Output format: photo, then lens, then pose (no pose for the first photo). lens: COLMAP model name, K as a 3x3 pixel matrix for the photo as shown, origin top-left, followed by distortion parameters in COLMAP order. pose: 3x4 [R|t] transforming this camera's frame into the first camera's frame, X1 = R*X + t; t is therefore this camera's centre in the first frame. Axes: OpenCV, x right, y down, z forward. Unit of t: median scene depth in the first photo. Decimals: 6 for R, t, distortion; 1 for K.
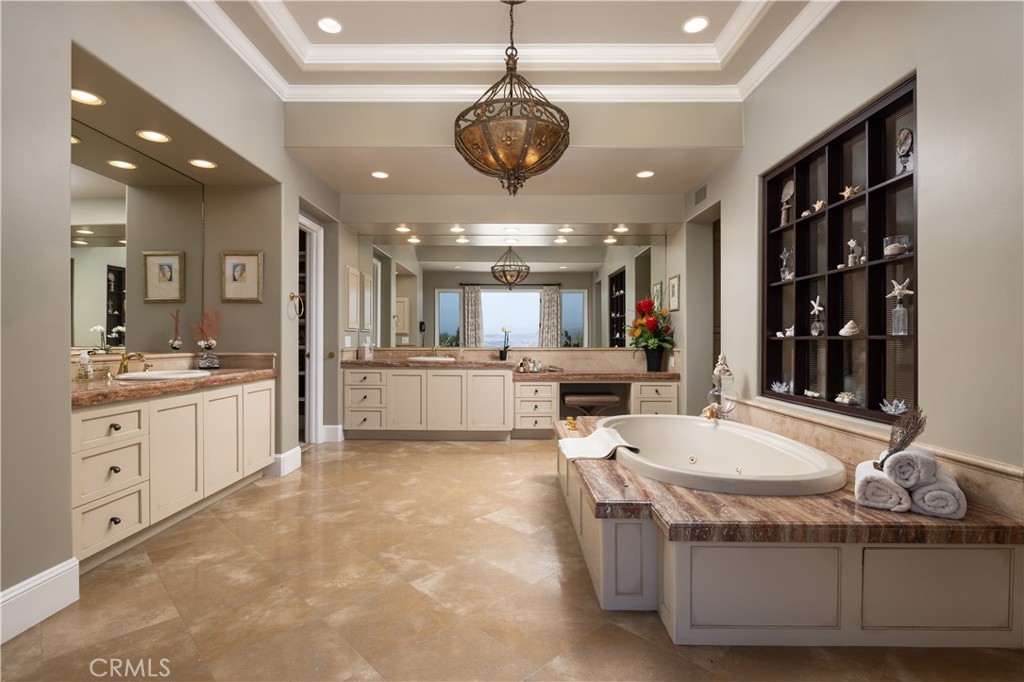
lens RADIAL K [[501.5, 0, 512.4], [0, 501.5, 341.6], [0, 0, 1]] dist [0.000338, 0.000023]
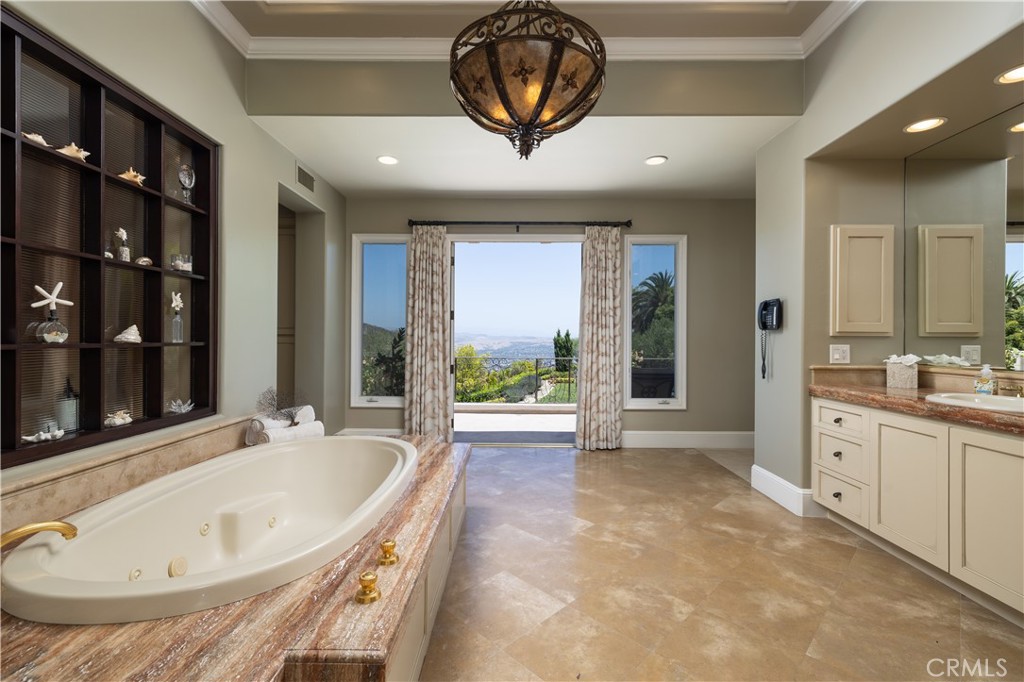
lens RADIAL K [[435.2, 0, 510.3], [0, 435.2, 339.0], [0, 0, 1]] dist [0.000070, 0.000152]
pose [[-0.999935, -0.006648, 0.009281, 0.017745], [-0.006641, 0.999978, 0.000773, -0.026651], [-0.009286, 0.000711, -0.999957, 1.955587]]
